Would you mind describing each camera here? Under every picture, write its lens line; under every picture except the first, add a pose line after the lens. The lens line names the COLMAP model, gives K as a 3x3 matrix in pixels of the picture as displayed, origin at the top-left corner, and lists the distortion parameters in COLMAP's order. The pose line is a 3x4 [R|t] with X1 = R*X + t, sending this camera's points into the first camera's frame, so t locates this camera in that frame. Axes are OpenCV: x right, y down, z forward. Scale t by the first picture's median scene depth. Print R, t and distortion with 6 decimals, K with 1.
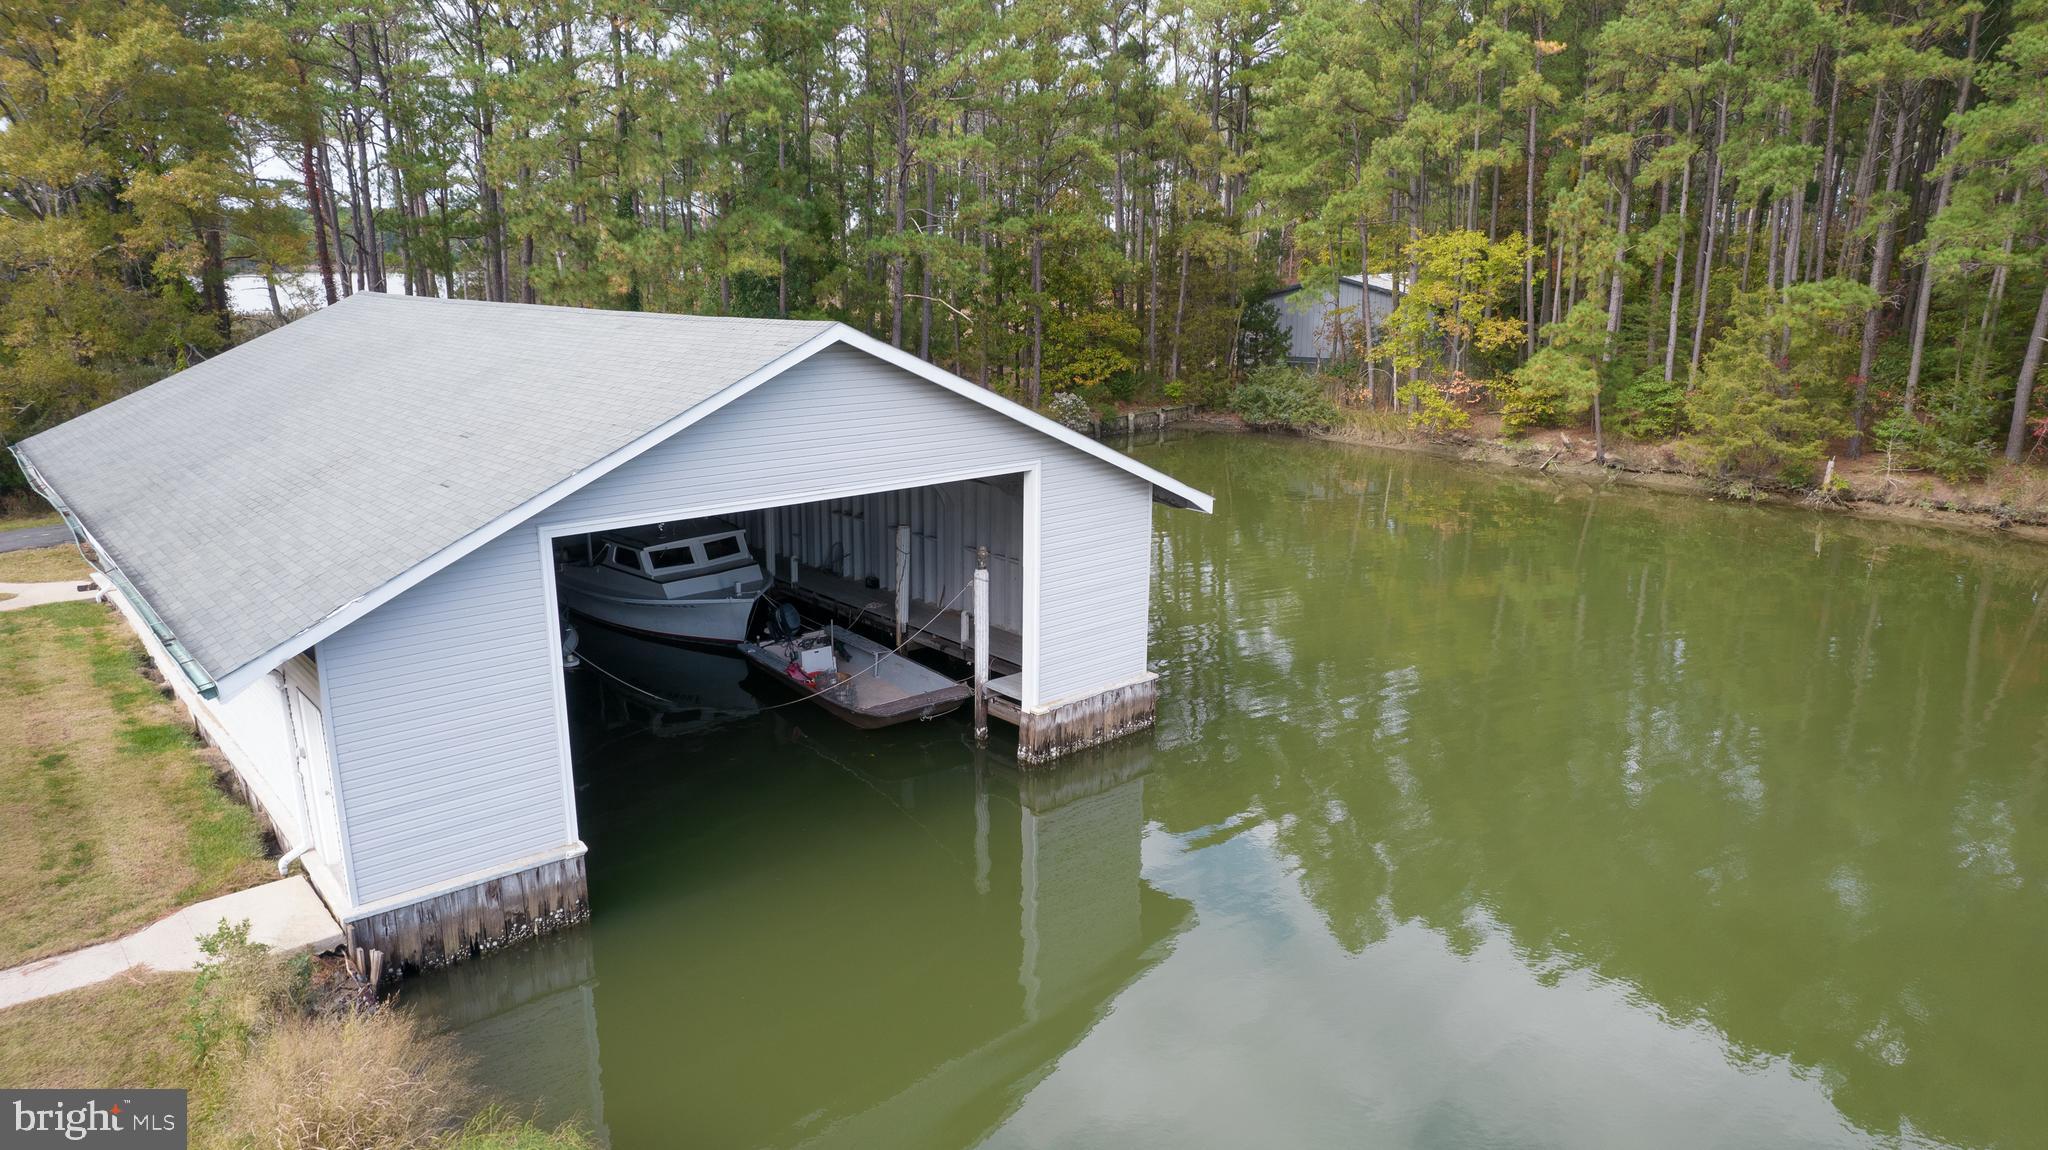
lens RADIAL K [[1304.6, 0, 1024.0], [0, 1304.6, 575.0], [0, 0, 1]] dist [-0.126404, 0.120050]
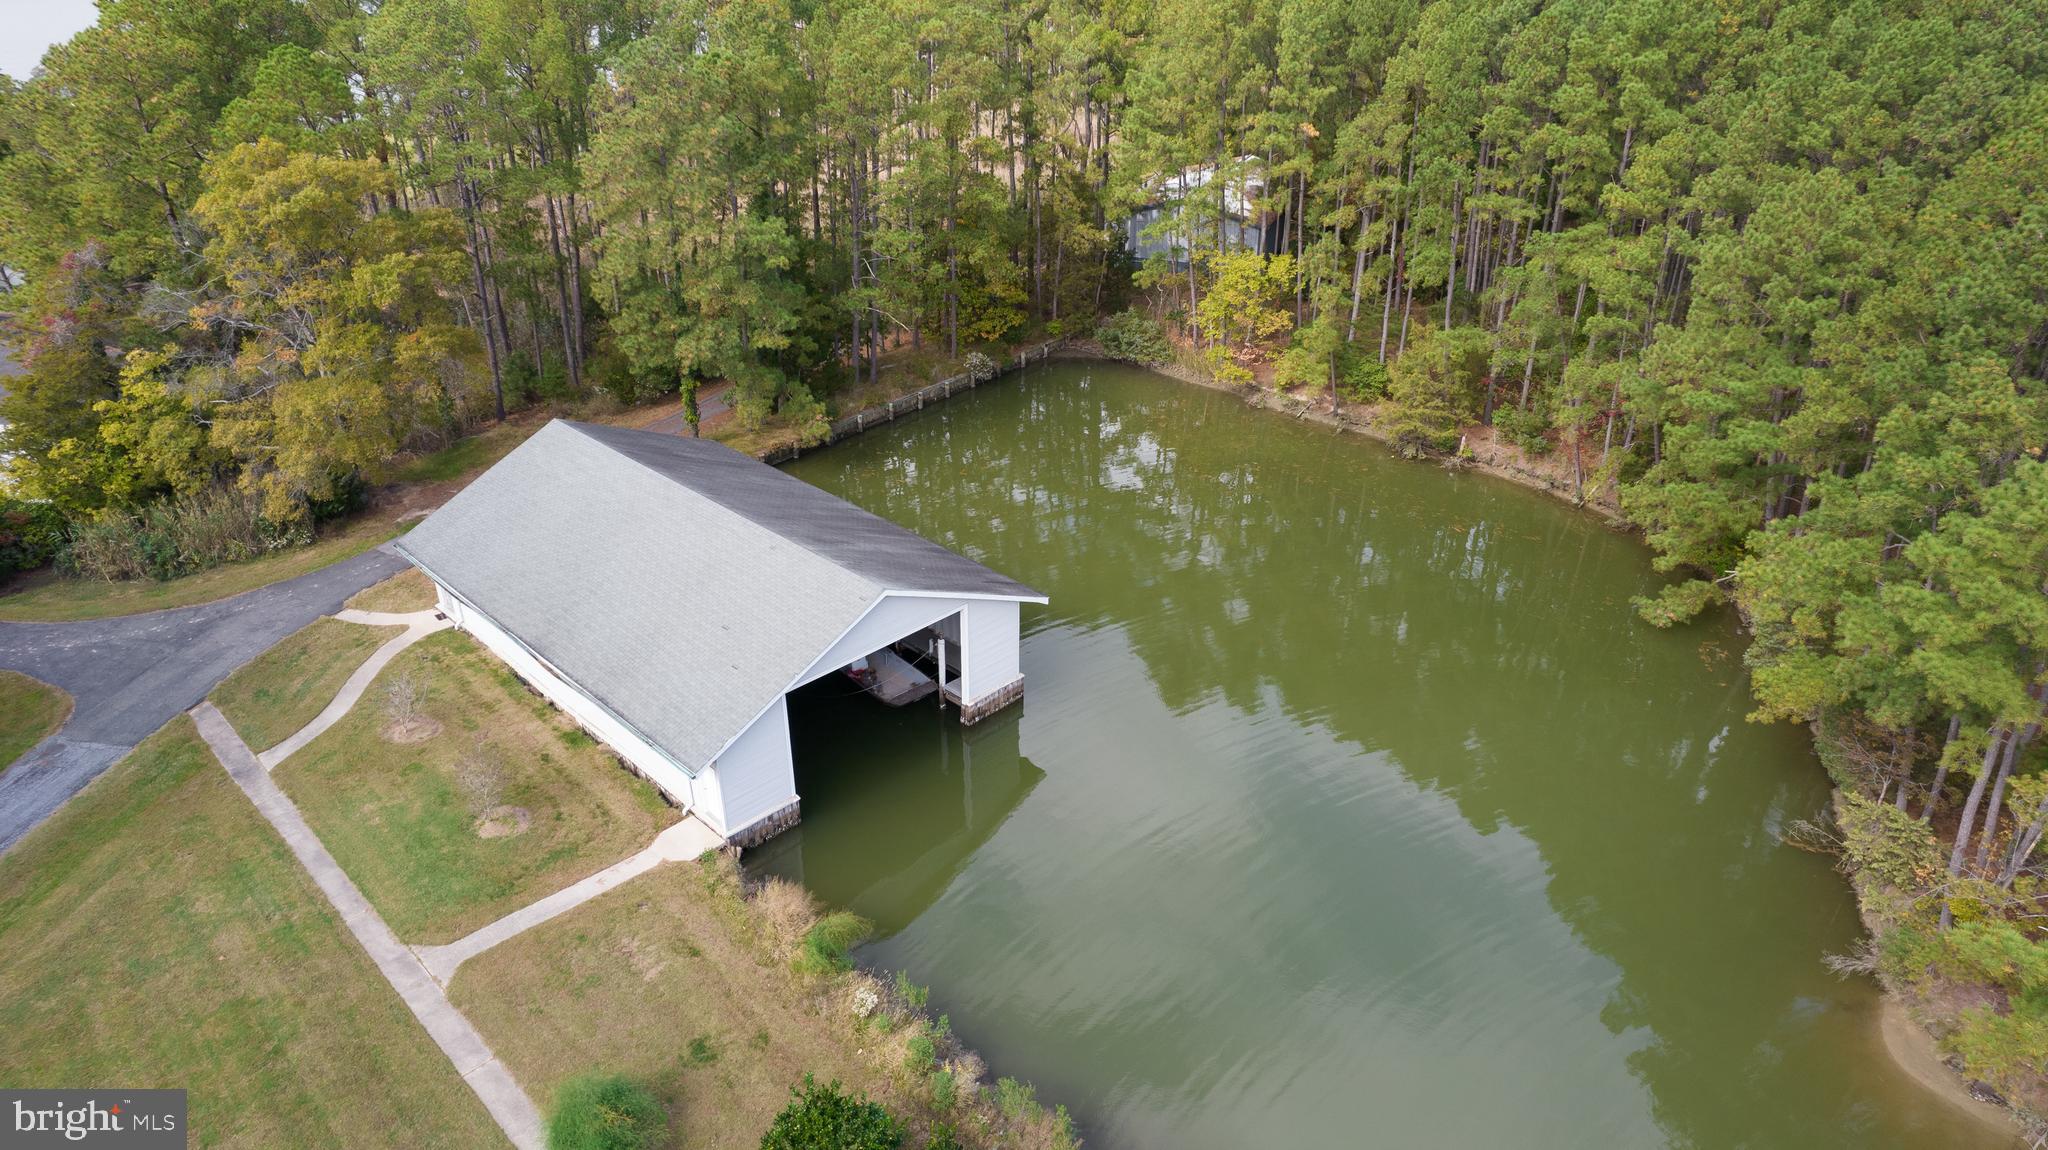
lens RADIAL K [[1304.6, 0, 1024.0], [0, 1304.6, 575.0], [0, 0, 1]] dist [-0.126404, 0.120050]
pose [[0.997587, -0.038164, 0.057993, -0.014773], [0.022879, 0.969406, 0.244395, -0.581372], [-0.065546, -0.242479, 0.967940, -0.993793]]
